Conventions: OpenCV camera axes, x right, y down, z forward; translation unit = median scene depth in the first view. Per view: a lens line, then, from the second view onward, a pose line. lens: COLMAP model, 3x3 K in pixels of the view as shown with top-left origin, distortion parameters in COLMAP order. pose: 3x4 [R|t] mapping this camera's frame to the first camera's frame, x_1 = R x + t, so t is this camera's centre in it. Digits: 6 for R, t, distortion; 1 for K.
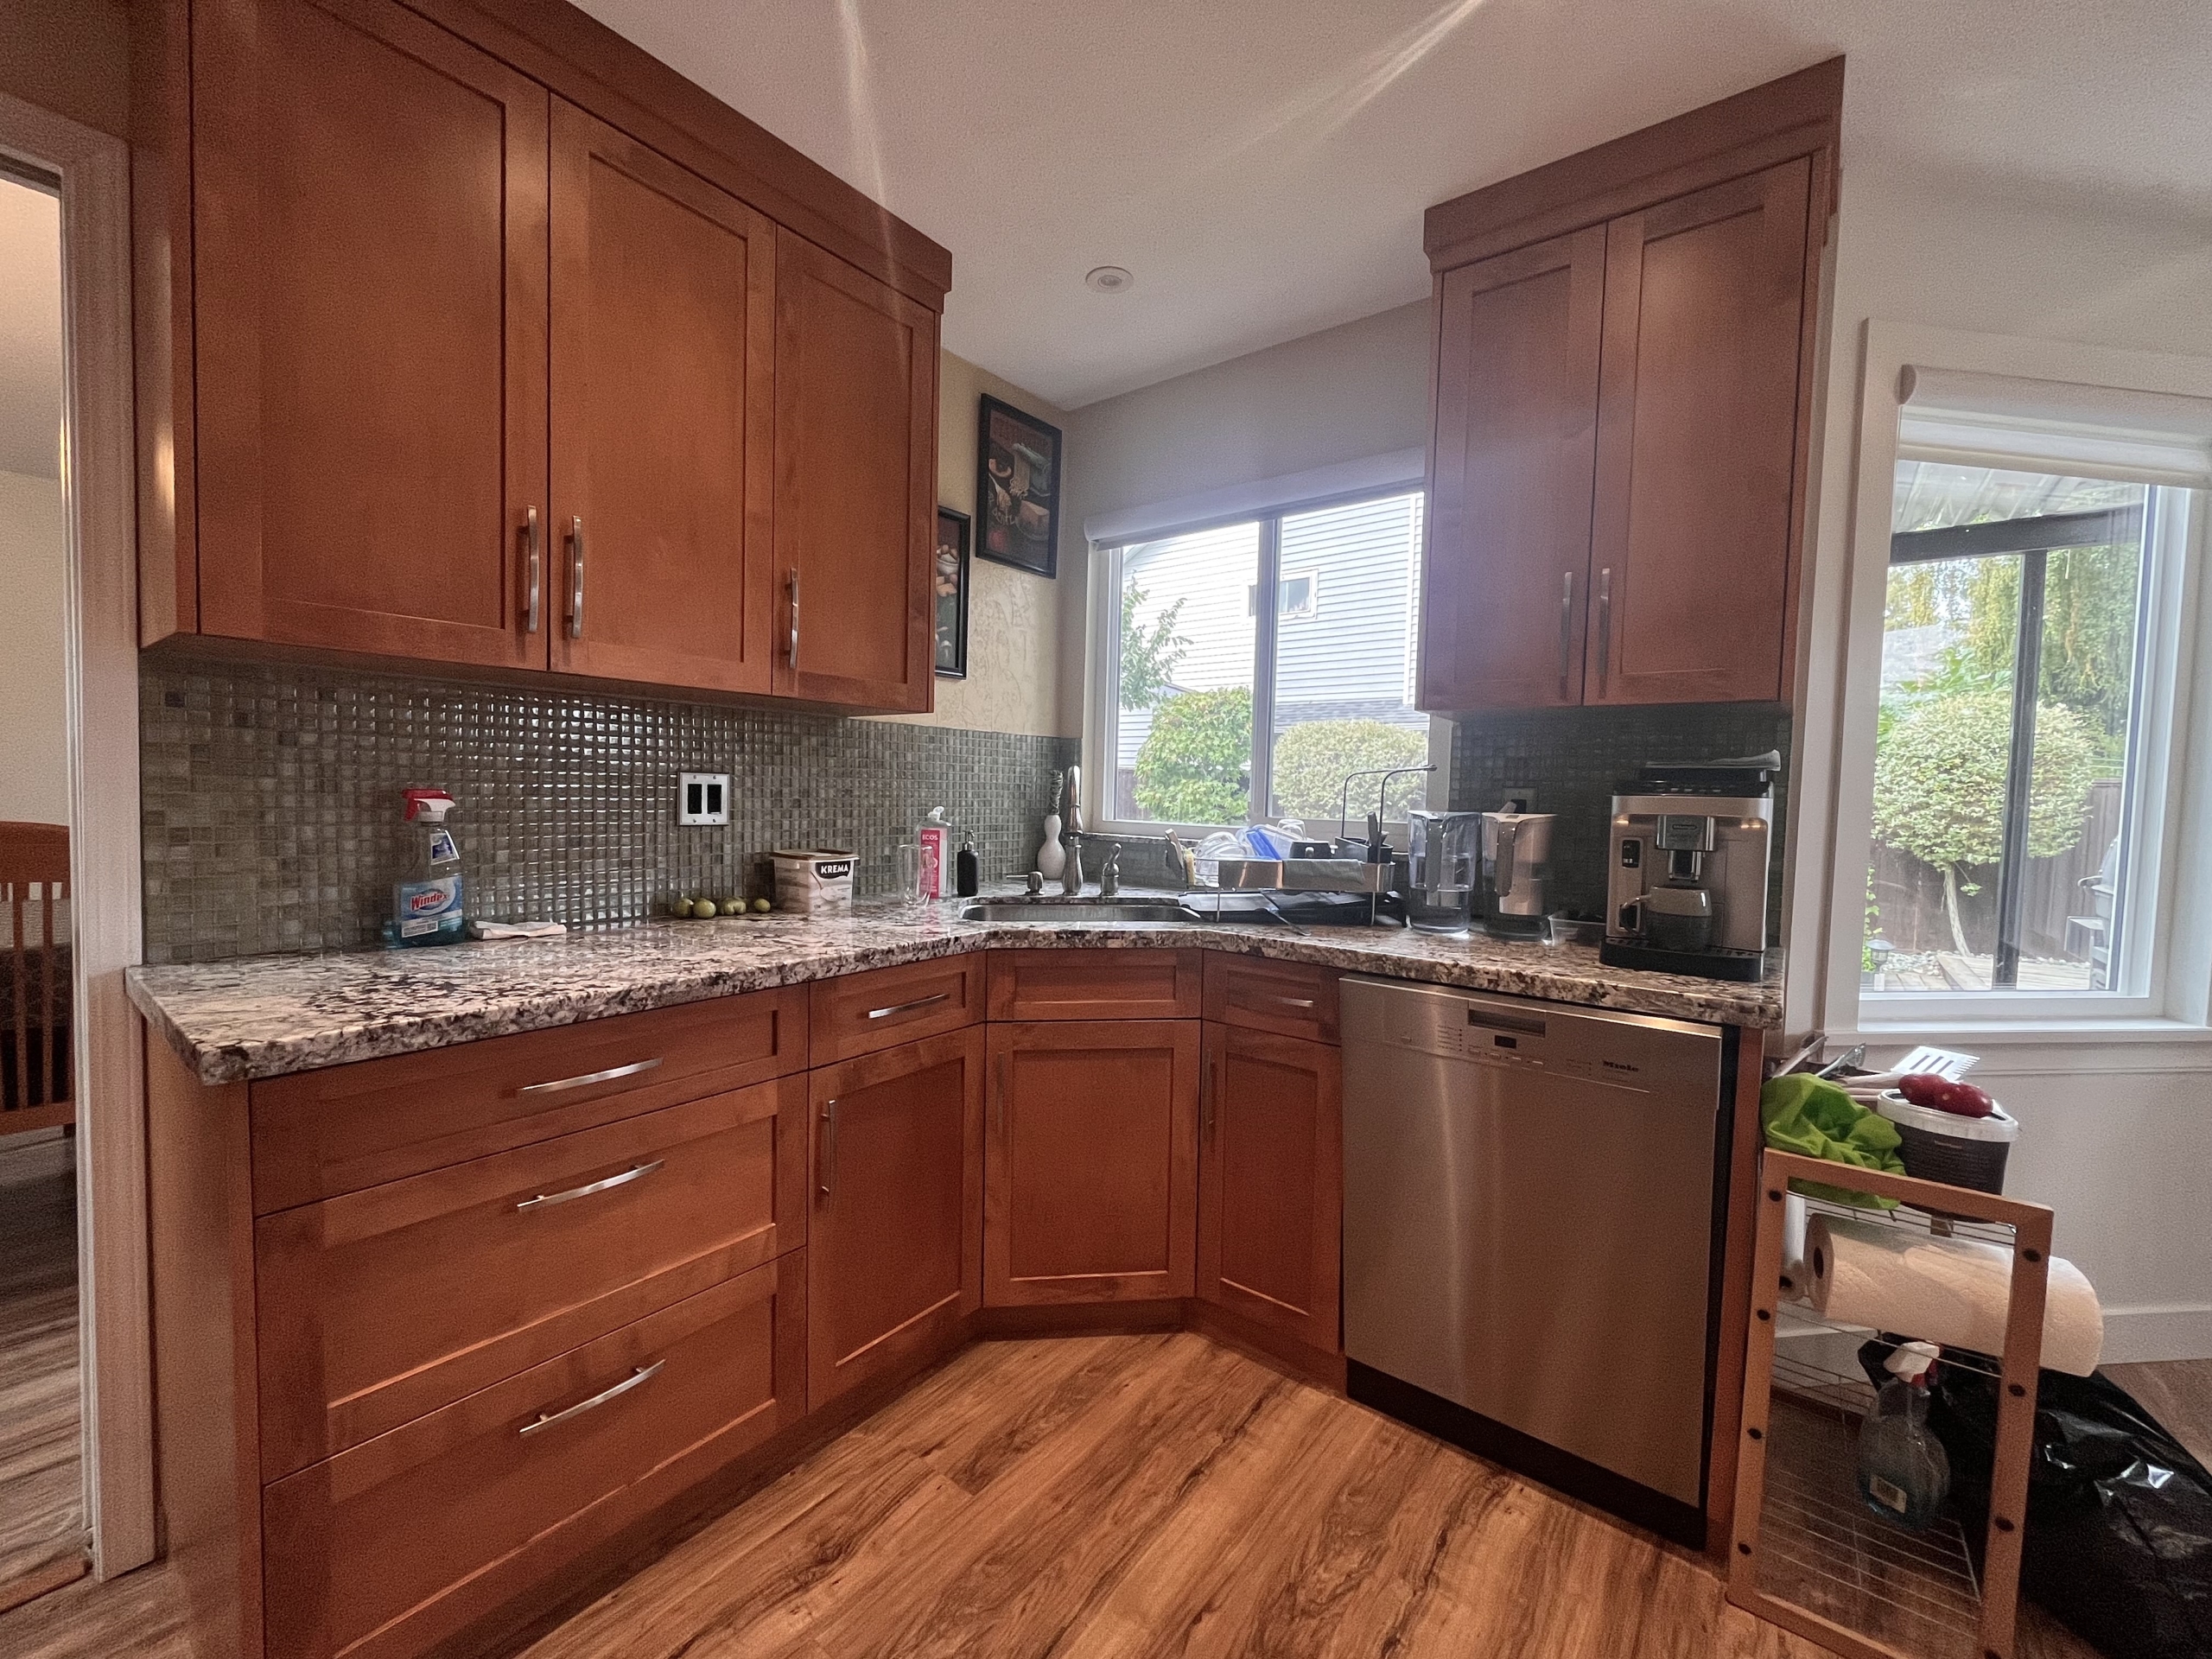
lens RADIAL K [[897.8, 0, 1102.7], [0, 897.8, 826.6], [0, 0, 1]] dist [-0.002163, -0.000973]
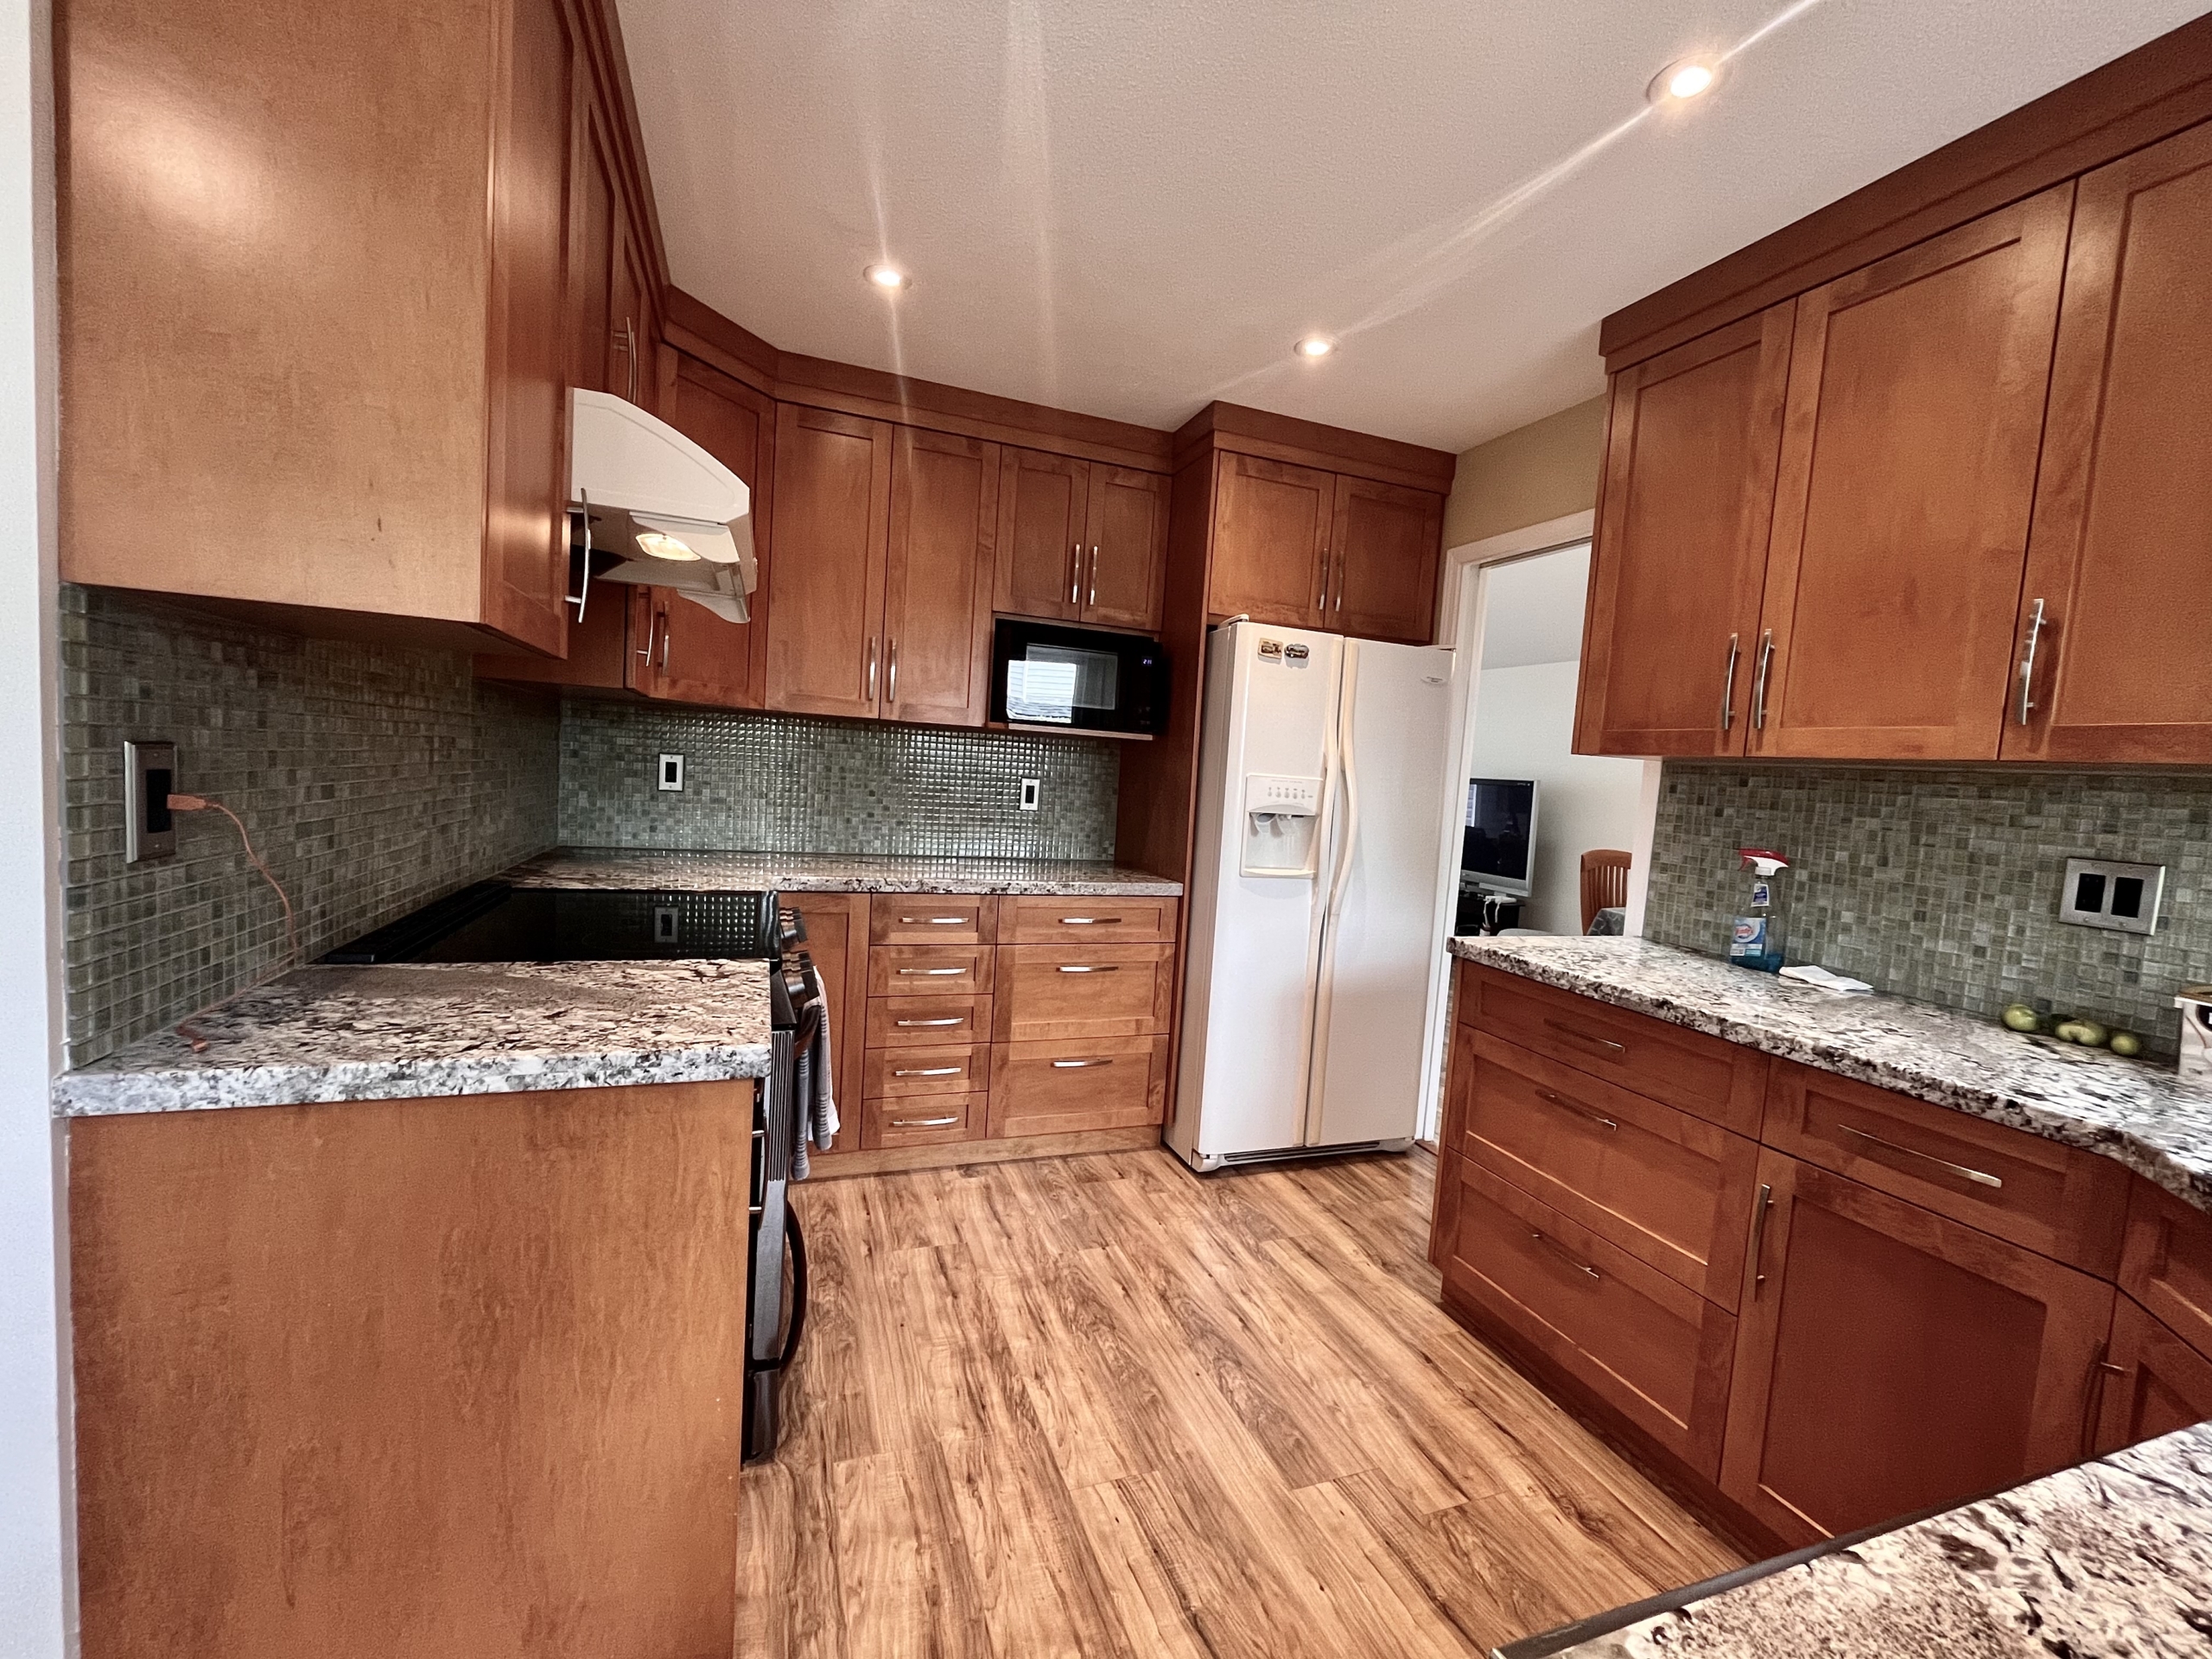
lens RADIAL K [[897.8, 0, 1102.6], [0, 897.8, 832.8], [0, 0, 1]] dist [-0.002163, -0.000973]
pose [[-0.527828, 0.003426, -0.849344, 0.883940], [-0.115655, 0.990388, 0.075869, -0.055135], [0.841440, 0.138277, -0.522358, 0.868514]]
